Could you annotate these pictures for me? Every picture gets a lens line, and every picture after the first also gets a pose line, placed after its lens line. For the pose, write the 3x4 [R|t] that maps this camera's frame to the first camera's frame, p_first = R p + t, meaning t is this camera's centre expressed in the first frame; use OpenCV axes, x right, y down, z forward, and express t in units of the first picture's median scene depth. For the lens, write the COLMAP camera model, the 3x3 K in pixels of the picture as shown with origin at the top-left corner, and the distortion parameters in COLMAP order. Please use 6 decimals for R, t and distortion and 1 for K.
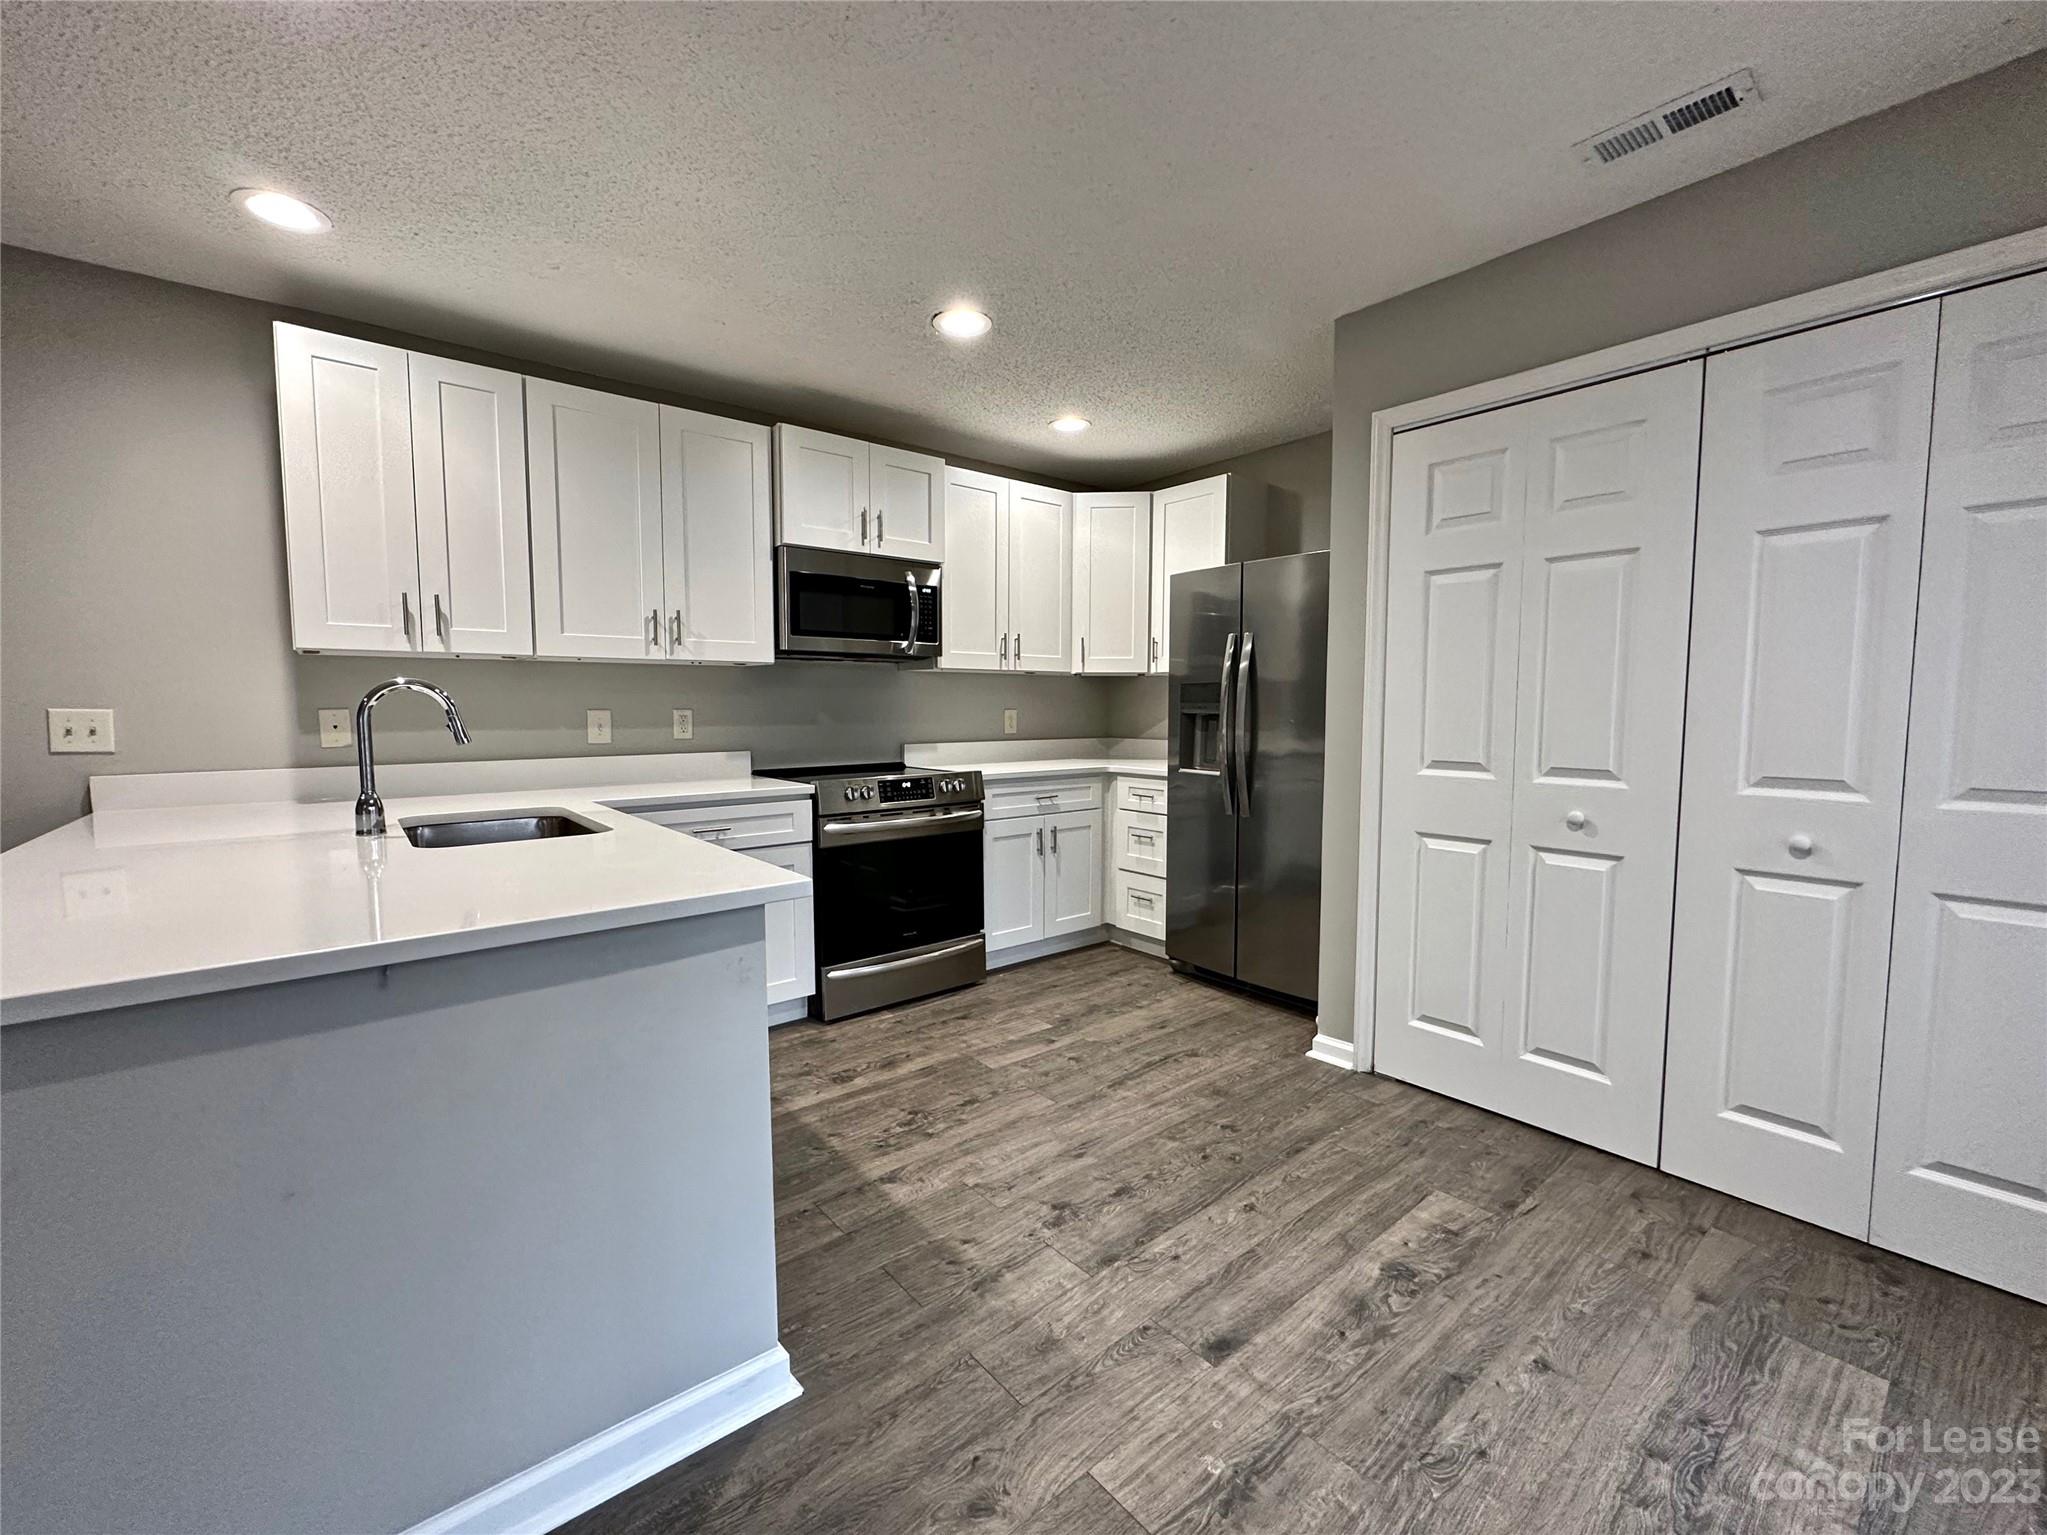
lens RADIAL K [[840.1, 0, 1019.9], [0, 840.1, 766.9], [0, 0, 1]] dist [-0.000309, -0.000171]
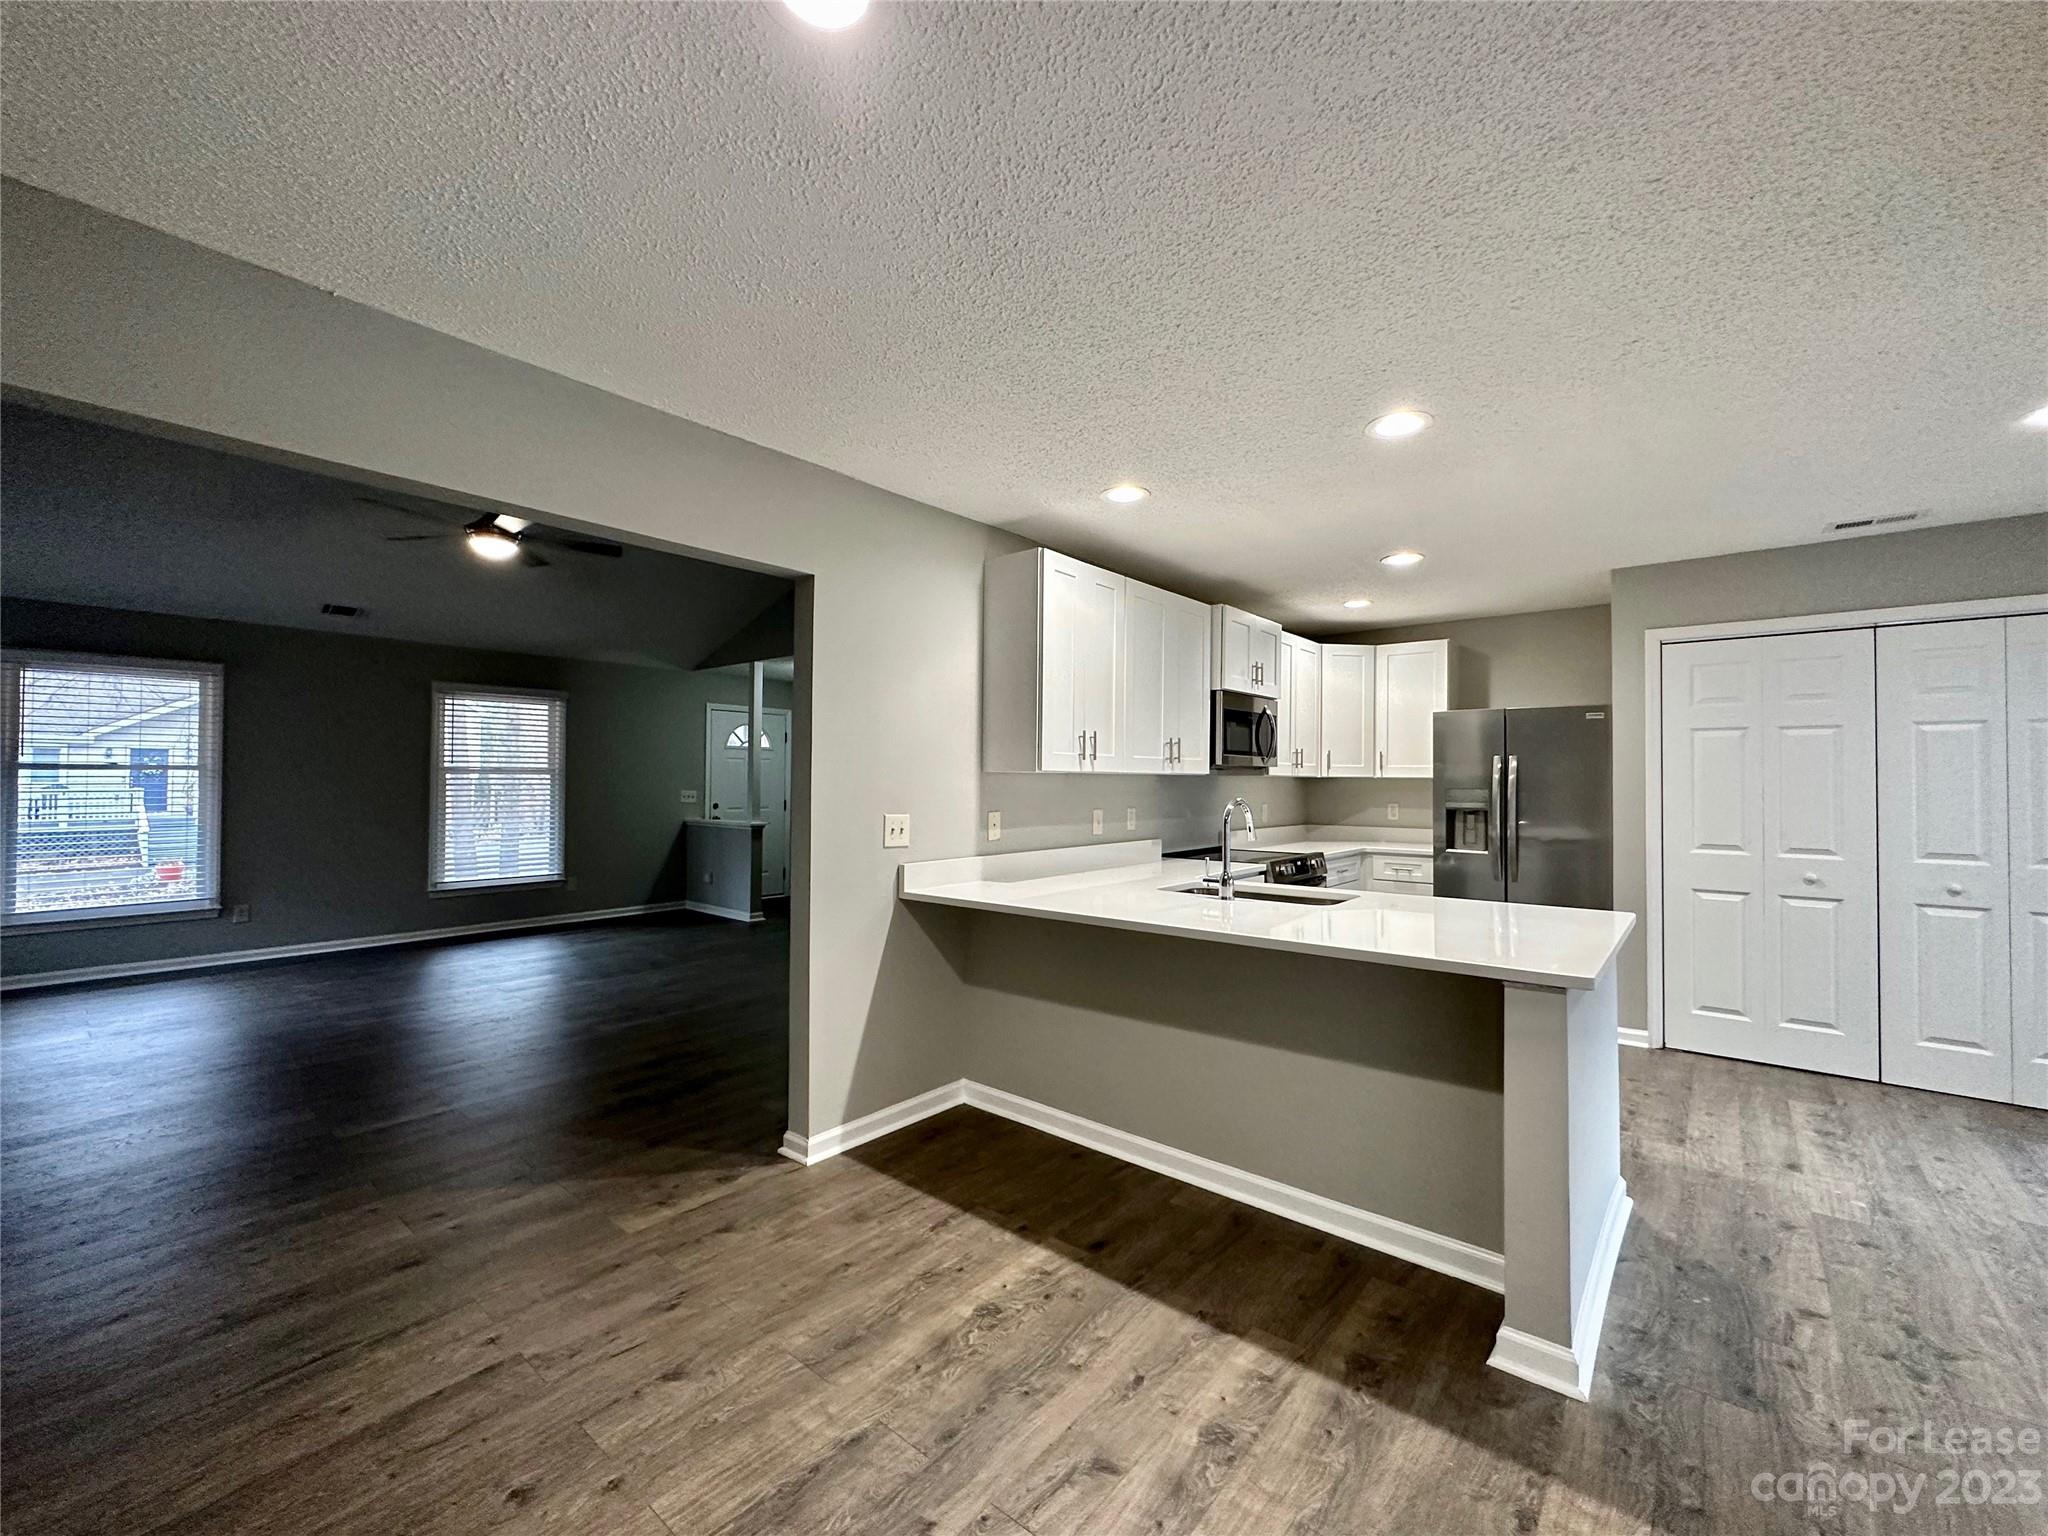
lens RADIAL K [[840.6, 0, 1018.7], [0, 840.6, 765.4], [0, 0, 1]] dist [-0.000309, -0.000171]
pose [[0.982576, 0.009285, 0.185627, -1.282134], [0.007929, 0.995748, -0.091778, -0.023327], [-0.185690, 0.091651, 0.978325, -0.411133]]
